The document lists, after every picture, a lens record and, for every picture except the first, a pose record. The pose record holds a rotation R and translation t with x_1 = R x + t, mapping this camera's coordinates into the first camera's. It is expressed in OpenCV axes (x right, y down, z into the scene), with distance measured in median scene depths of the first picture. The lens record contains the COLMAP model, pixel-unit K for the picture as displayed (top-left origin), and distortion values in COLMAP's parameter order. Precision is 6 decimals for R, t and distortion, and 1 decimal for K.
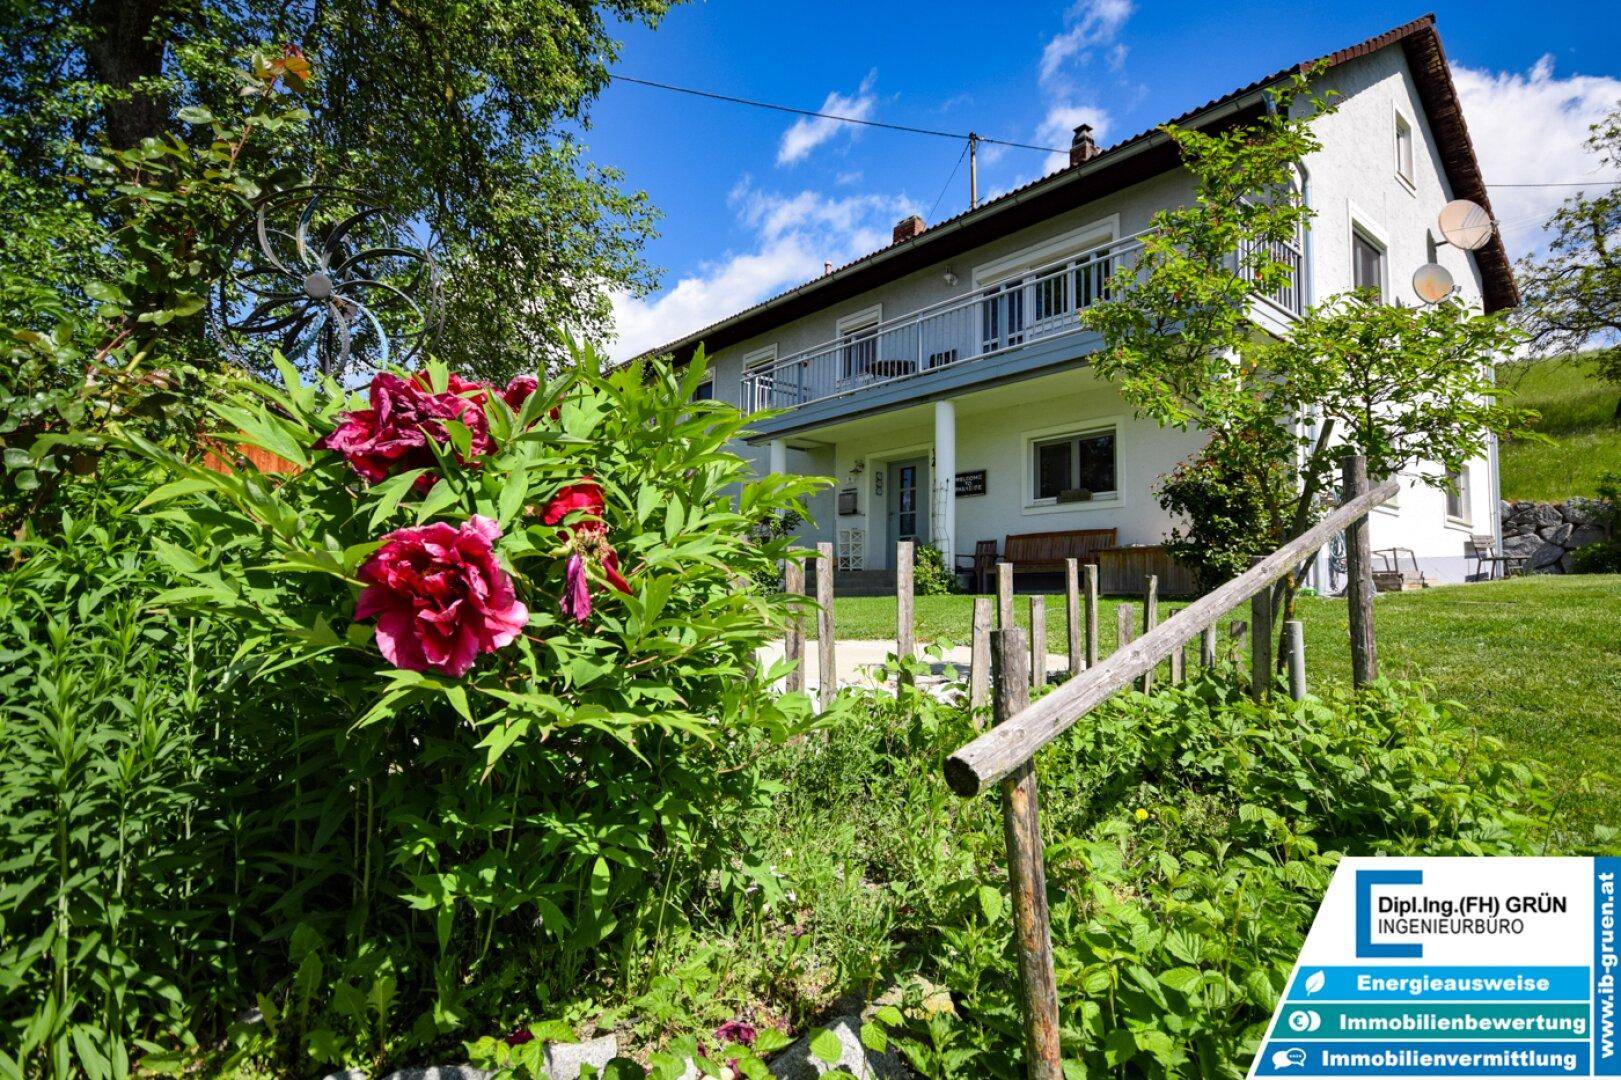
lens RADIAL K [[790.5, 0, 808.6], [0, 790.5, 523.5], [0, 0, 1]] dist [0.013213, 0.000091]
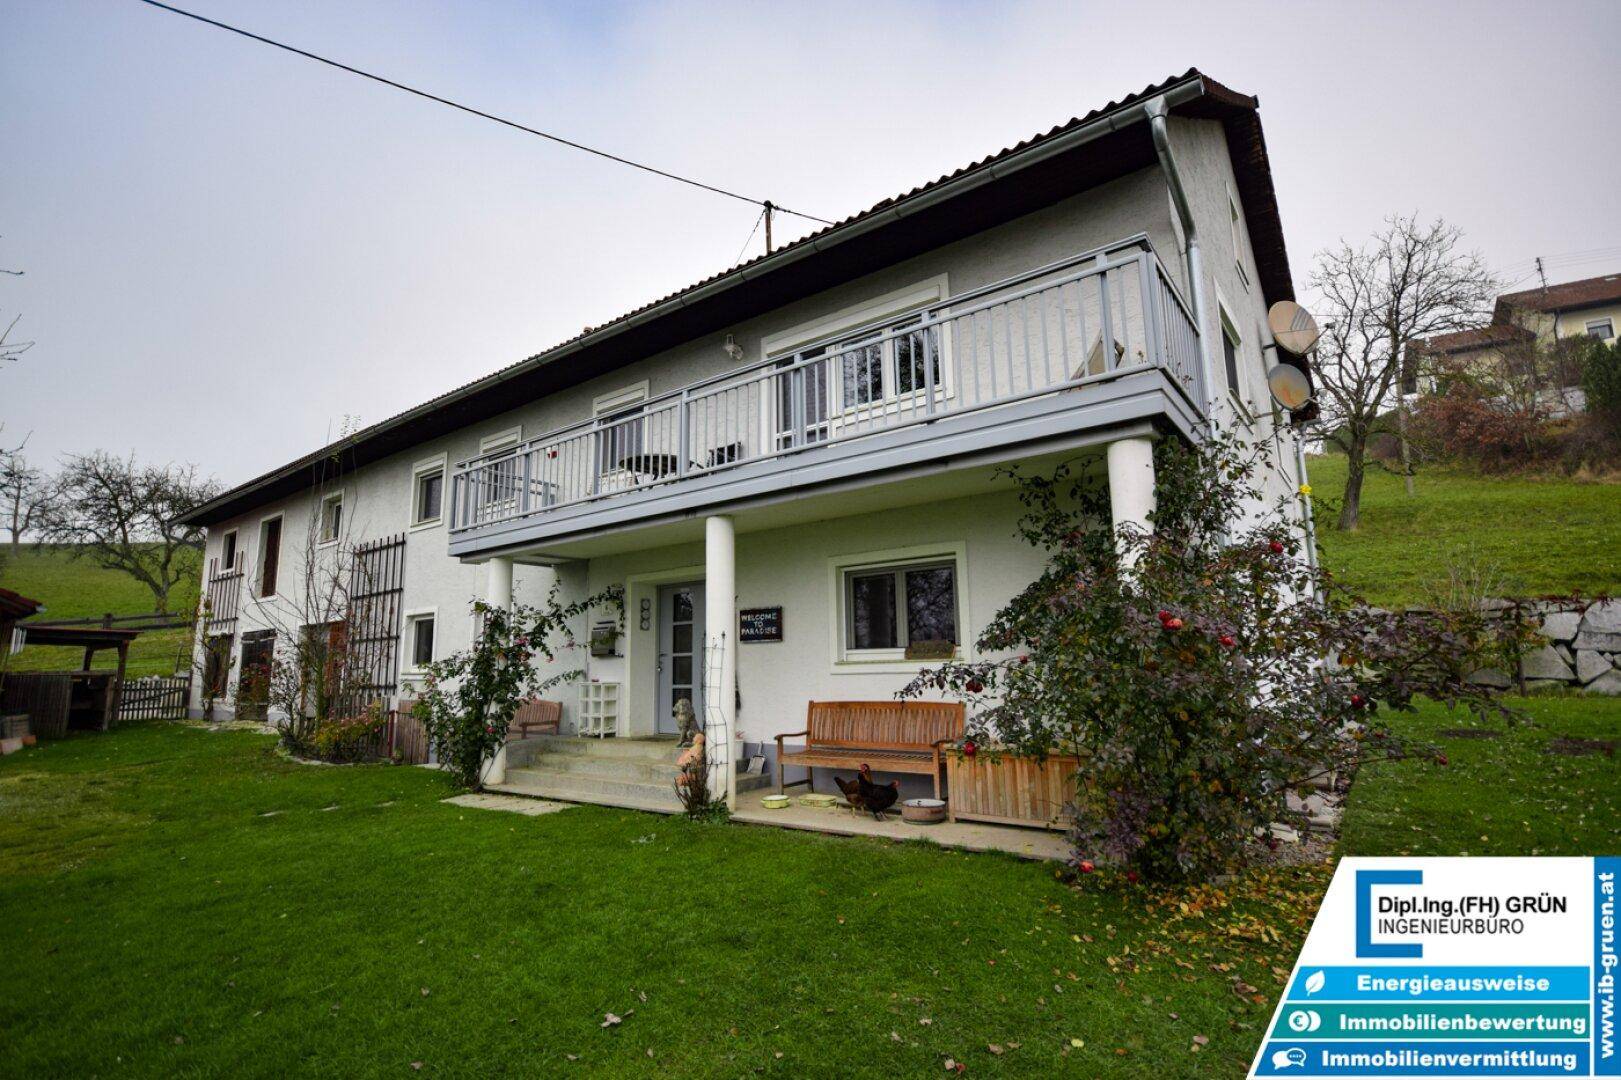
lens RADIAL K [[719.9, 0, 810.5], [0, 719.9, 540.0], [0, 0, 1]] dist [0.000772, -0.000224]
pose [[0.972211, 0.005156, 0.234050, 0.093593], [0.013019, 0.997020, -0.076040, -0.078462], [-0.233744, 0.076974, 0.969246, 0.342490]]
